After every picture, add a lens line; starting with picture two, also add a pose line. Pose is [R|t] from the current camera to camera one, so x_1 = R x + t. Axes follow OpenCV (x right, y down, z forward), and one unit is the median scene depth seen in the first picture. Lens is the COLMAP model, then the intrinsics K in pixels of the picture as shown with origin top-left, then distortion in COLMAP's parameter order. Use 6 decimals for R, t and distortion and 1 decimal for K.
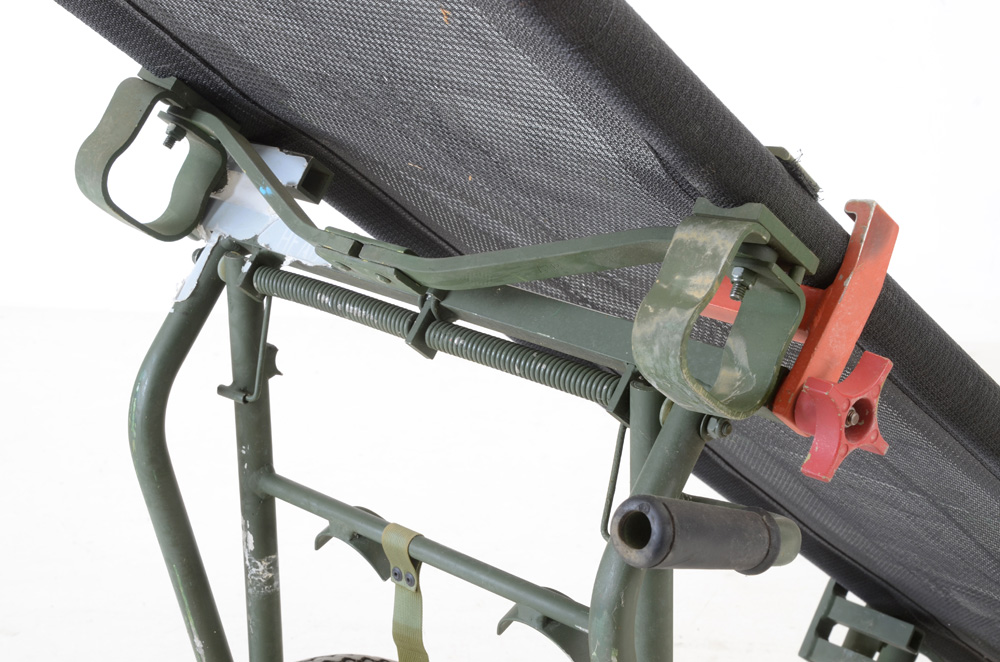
lens RADIAL K [[2013.0, 0, 497.4], [0, 2013.0, 332.4], [0, 0, 1]] dist [0.350855, 0.000000]
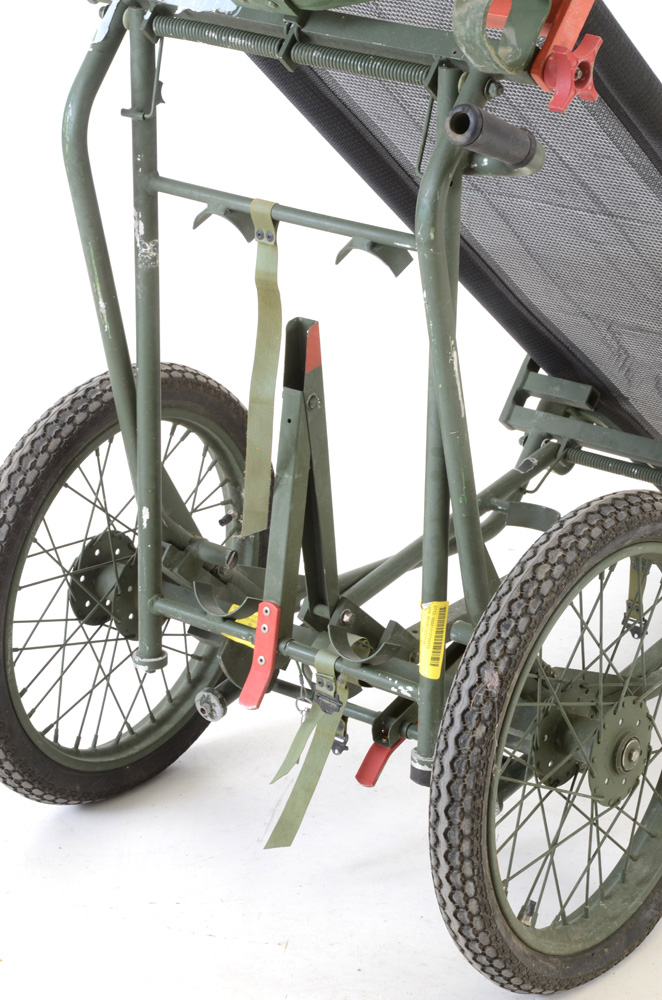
lens RADIAL K [[3068.2, 0, 335.5], [0, 3068.2, 500.9], [0, 0, 1]] dist [1.046262, 0.000000]
pose [[0.991118, -0.009247, 0.132661, -0.289589], [0.008859, 0.999955, 0.003509, 0.300188], [-0.132687, -0.002303, 0.991155, -1.202919]]
